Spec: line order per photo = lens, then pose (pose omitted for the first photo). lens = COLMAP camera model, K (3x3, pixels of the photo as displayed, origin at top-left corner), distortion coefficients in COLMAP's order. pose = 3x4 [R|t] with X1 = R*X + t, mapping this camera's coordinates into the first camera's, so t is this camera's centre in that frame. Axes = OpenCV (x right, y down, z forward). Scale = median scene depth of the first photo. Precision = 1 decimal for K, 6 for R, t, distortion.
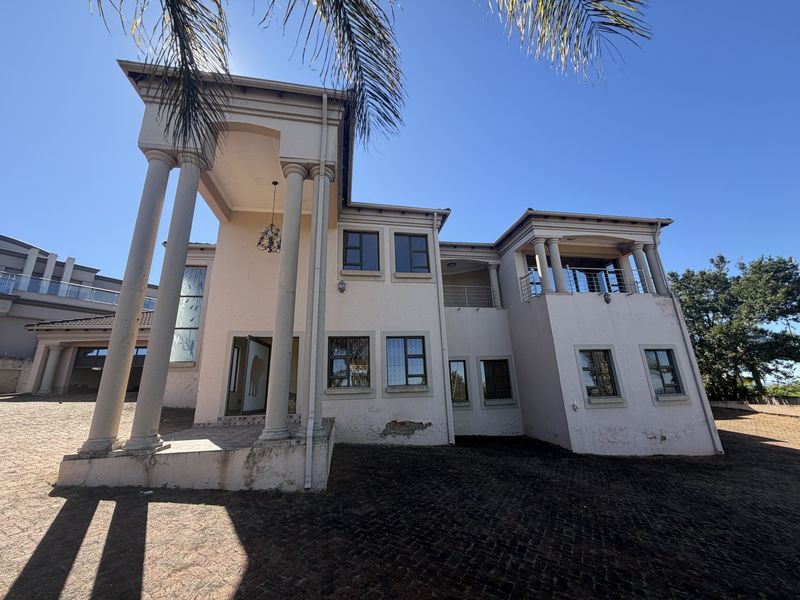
lens RADIAL K [[314.9, 0, 400.0], [0, 314.9, 300.0], [0, 0, 1]] dist [-0.001656, -0.000208]
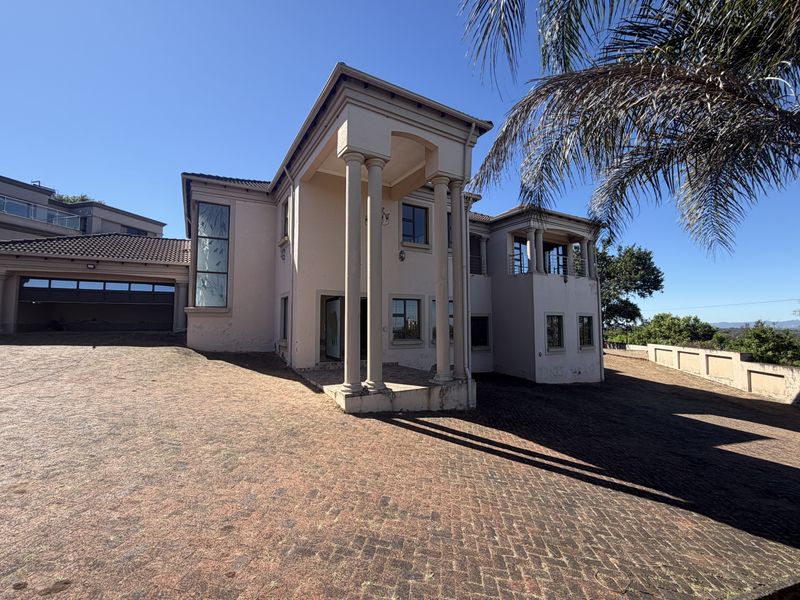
lens RADIAL K [[346.5, 0, 400.0], [0, 346.5, 300.0], [0, 0, 1]] dist [-0.000919, 0.000052]
pose [[0.935111, 0.057196, 0.349710, -0.536675], [-0.129591, 0.973724, 0.187267, -0.104240], [-0.329810, -0.220434, 0.917951, -0.181637]]
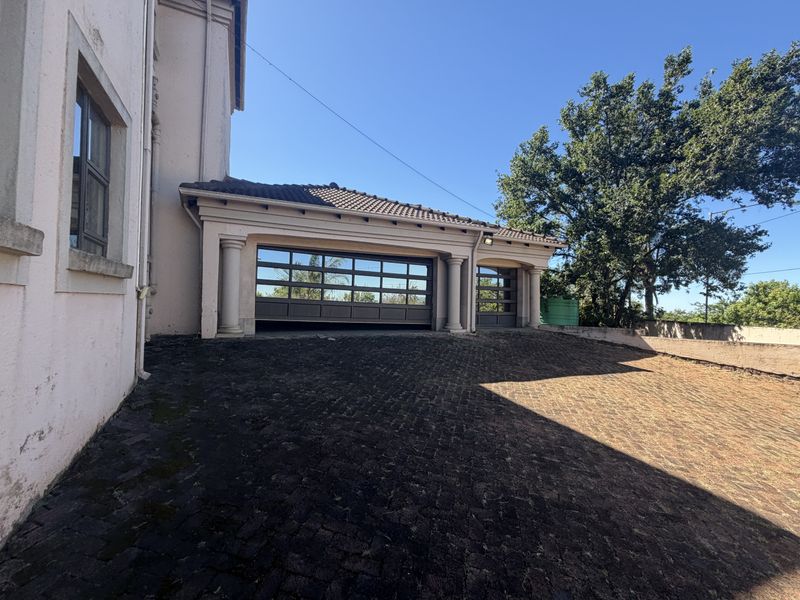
lens RADIAL K [[346.5, 0, 400.0], [0, 346.5, 300.0], [0, 0, 1]] dist [-0.000919, 0.000052]
pose [[0.965388, 0.061657, 0.253427, 0.964868], [-0.124506, 0.962742, 0.240056, 0.311269], [-0.229184, -0.263300, 0.937095, 0.947370]]
